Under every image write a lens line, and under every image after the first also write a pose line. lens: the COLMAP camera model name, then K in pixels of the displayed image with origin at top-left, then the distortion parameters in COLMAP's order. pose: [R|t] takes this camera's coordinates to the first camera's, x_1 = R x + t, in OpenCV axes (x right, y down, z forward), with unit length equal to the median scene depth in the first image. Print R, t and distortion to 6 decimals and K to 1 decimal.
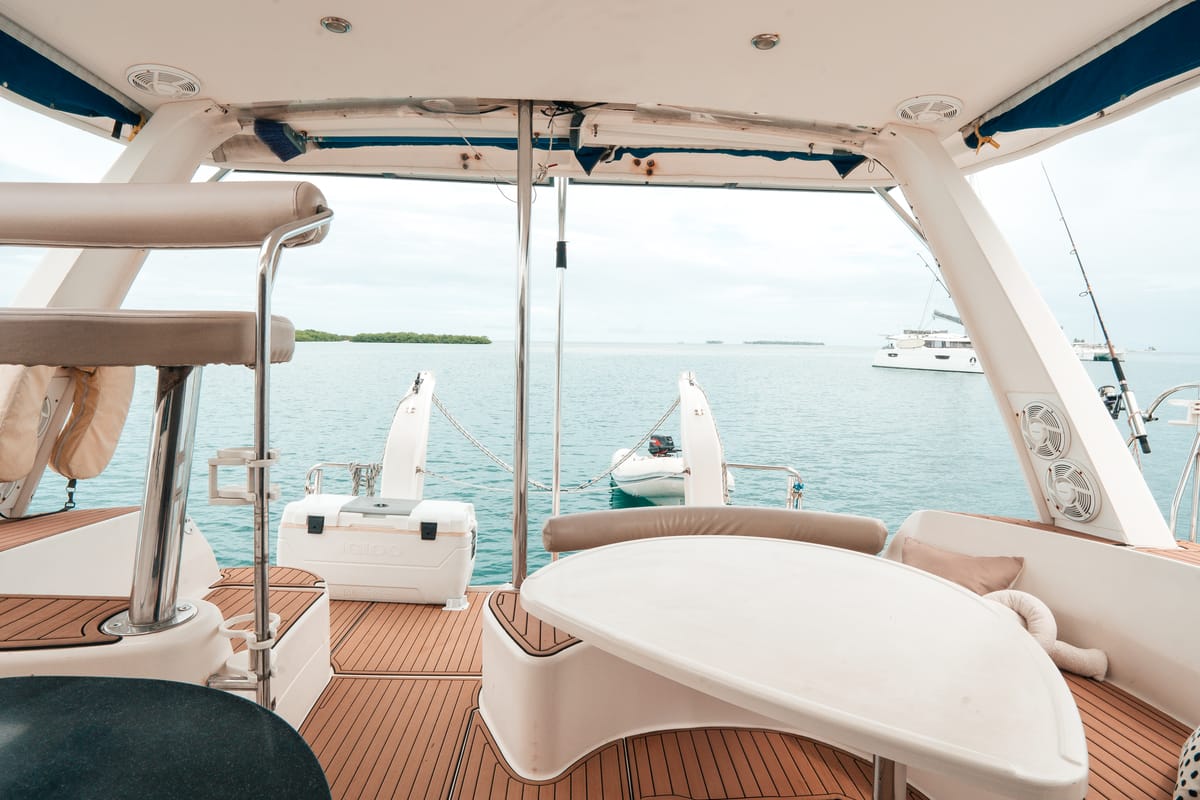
lens RADIAL K [[629.8, 0, 595.7], [0, 629.8, 396.9], [0, 0, 1]] dist [-0.014746, 0.000074]
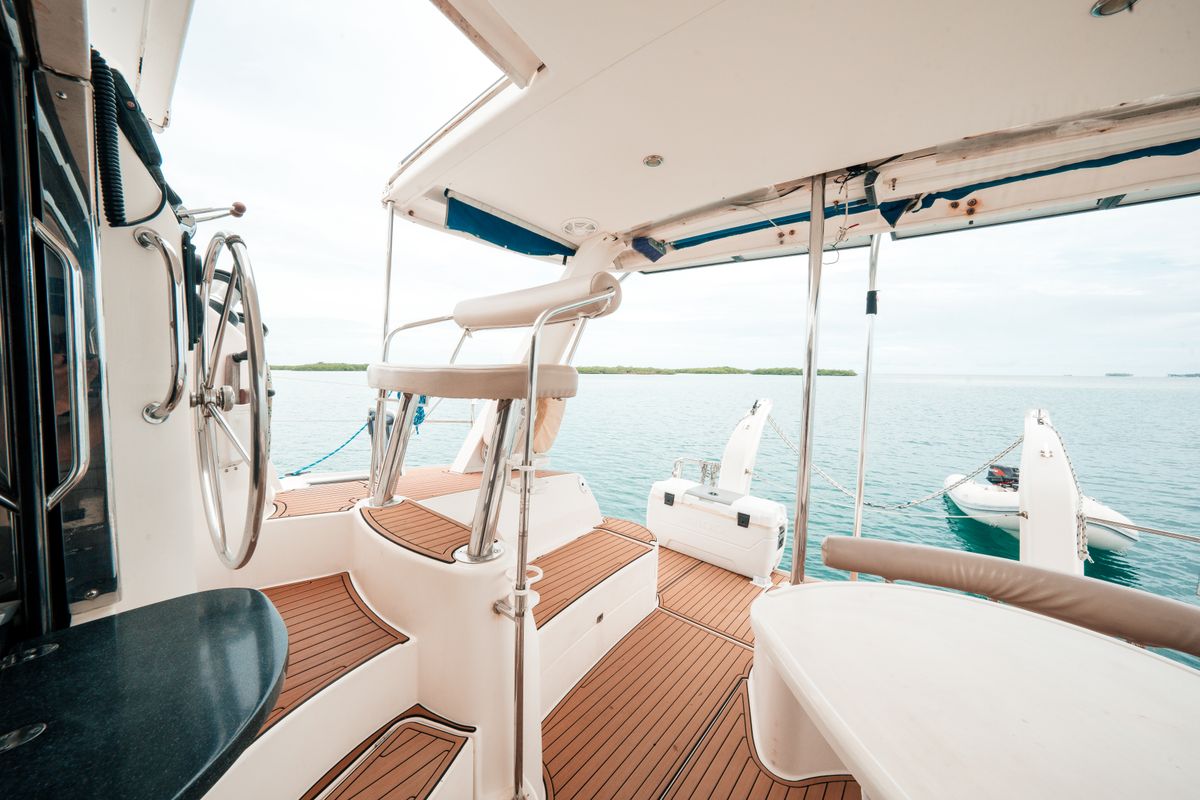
lens RADIAL K [[417.6, 0, 600.8], [0, 417.6, 396.3], [0, 0, 1]] dist [-0.026879, 0.006146]
pose [[0.752439, 0.034019, -0.657783, 0.096408], [-0.056824, 0.998295, -0.013371, -0.024092], [0.656206, 0.047439, 0.753089, 0.159483]]
